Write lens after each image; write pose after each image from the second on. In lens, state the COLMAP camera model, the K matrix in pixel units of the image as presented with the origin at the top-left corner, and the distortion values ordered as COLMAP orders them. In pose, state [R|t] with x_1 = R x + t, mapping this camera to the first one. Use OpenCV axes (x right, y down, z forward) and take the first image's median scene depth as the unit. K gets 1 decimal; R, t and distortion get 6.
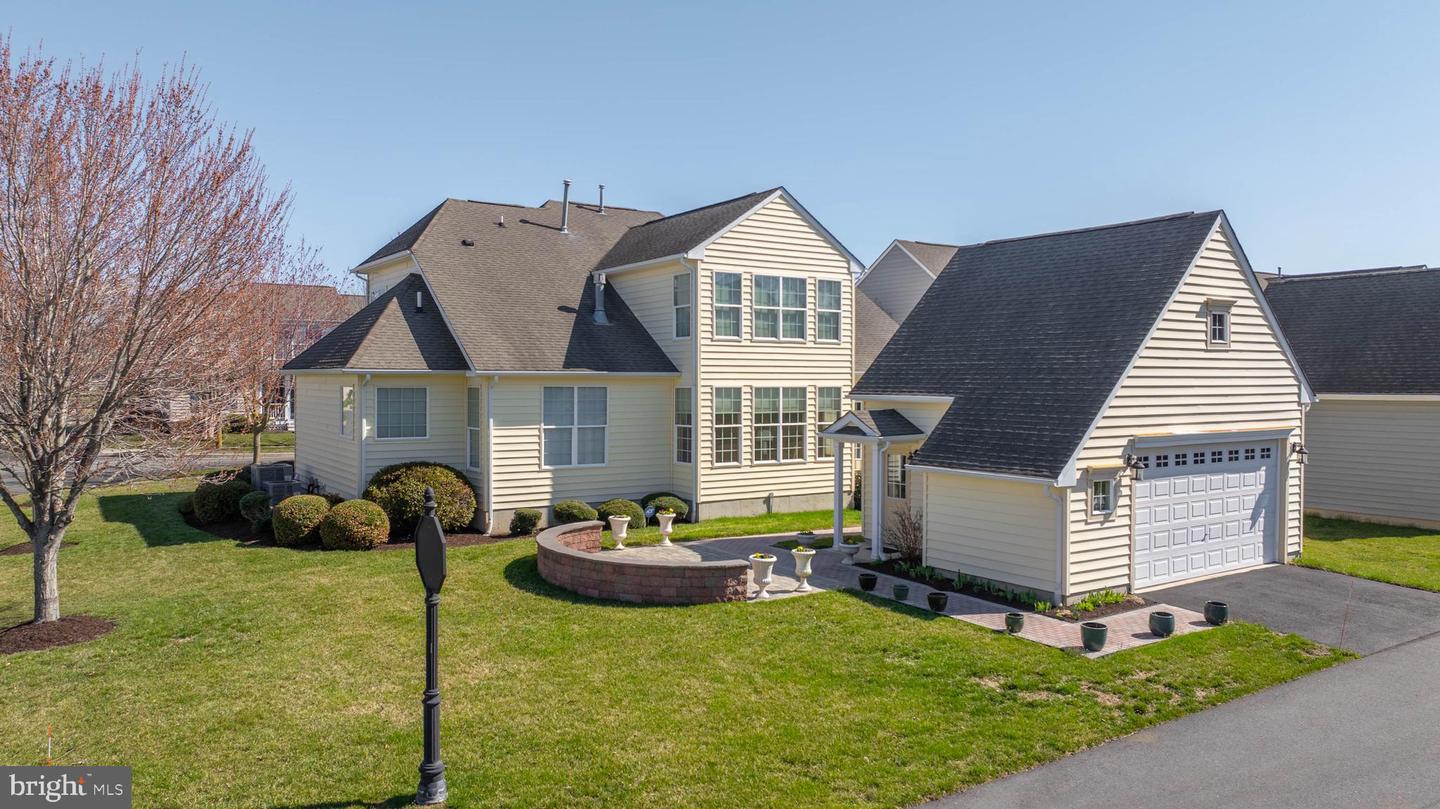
lens RADIAL K [[1026.4, 0, 720.0], [0, 1026.4, 404.5], [0, 0, 1]] dist [-0.024992, 0.008471]
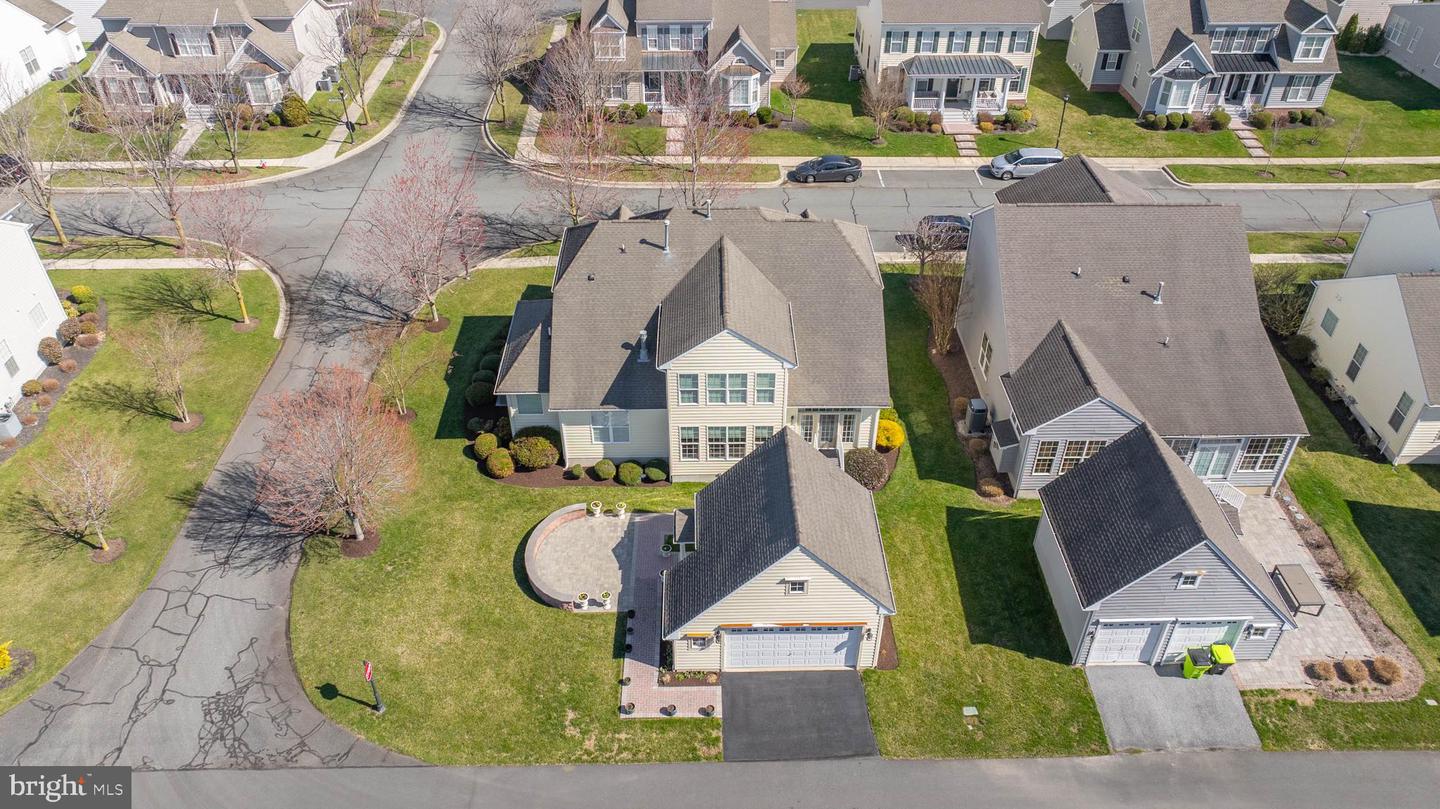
lens RADIAL K [[1026.4, 0, 720.0], [0, 1026.4, 404.5], [0, 0, 1]] dist [-0.024992, 0.008471]
pose [[0.839530, 0.333292, -0.429075, 0.824334], [-0.015561, 0.804165, 0.594203, -1.135309], [0.543090, -0.492174, 0.680307, -0.158368]]
